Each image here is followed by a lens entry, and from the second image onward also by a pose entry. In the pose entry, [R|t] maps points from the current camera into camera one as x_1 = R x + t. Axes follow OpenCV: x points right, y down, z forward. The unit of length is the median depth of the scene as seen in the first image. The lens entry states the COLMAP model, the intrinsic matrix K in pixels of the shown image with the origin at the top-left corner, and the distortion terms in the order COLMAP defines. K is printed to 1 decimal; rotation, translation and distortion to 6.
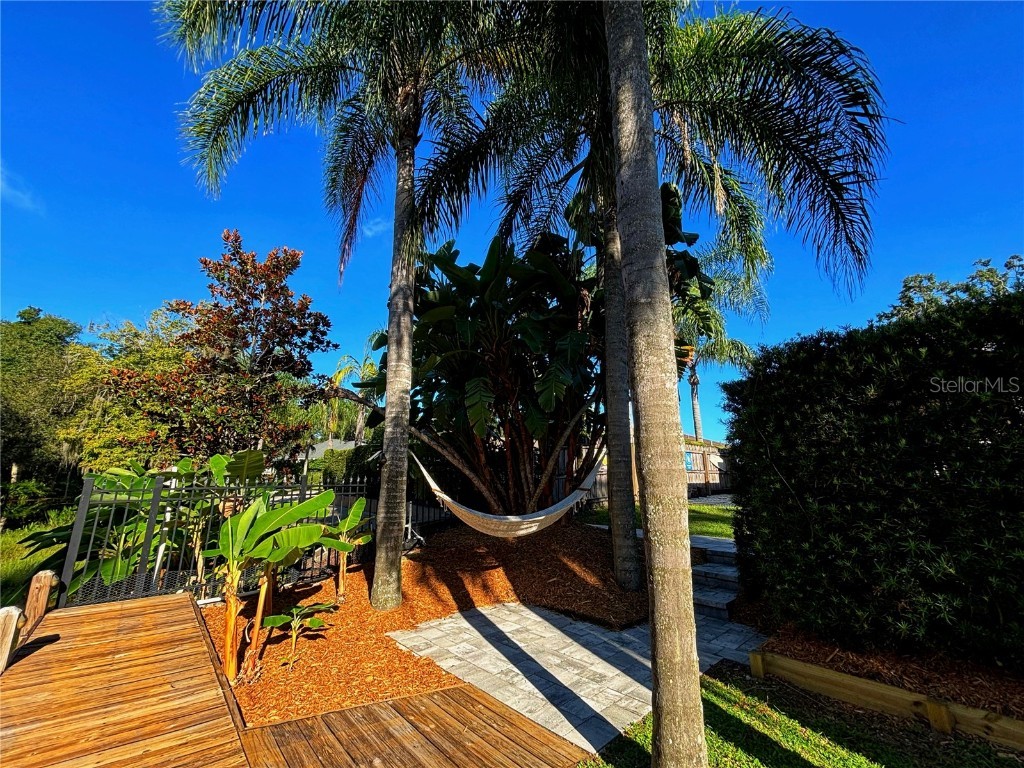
lens RADIAL K [[414.4, 0, 512.0], [0, 414.4, 384.0], [0, 0, 1]] dist [0.000166, -0.000017]
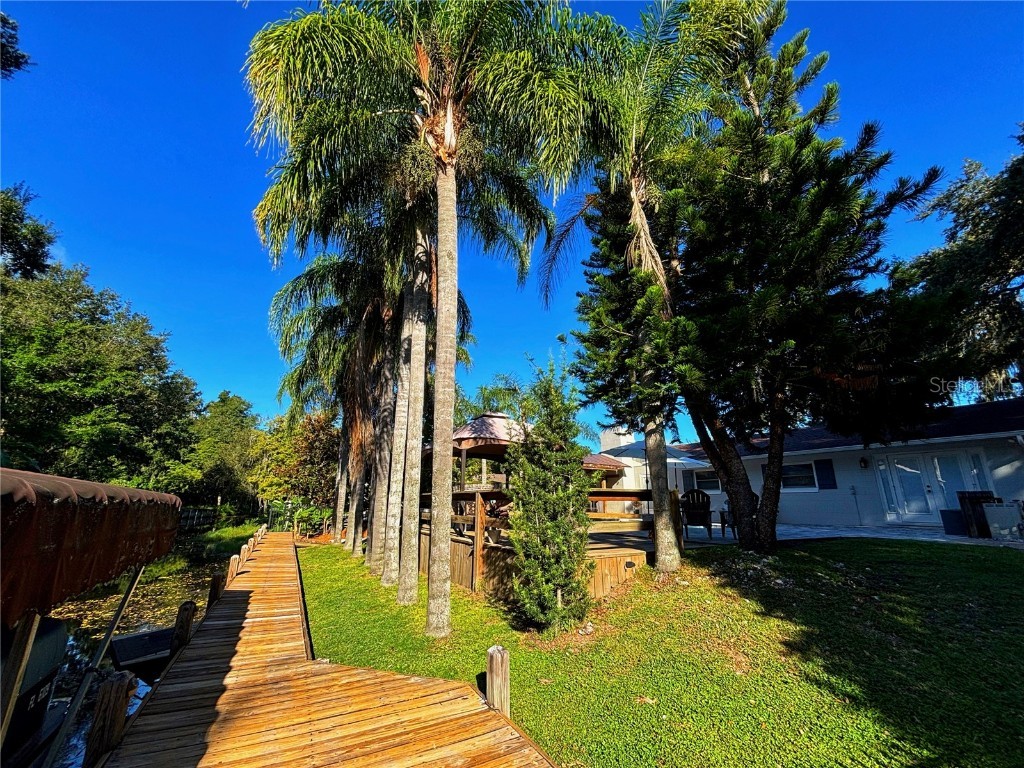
lens RADIAL K [[414.4, 0, 512.0], [0, 414.4, 384.0], [0, 0, 1]] dist [0.000166, -0.000017]
pose [[0.971190, -0.065100, -0.229243, 0.524753], [0.053564, 0.996982, -0.056199, -0.139841], [0.232209, 0.042301, 0.971746, -0.561824]]
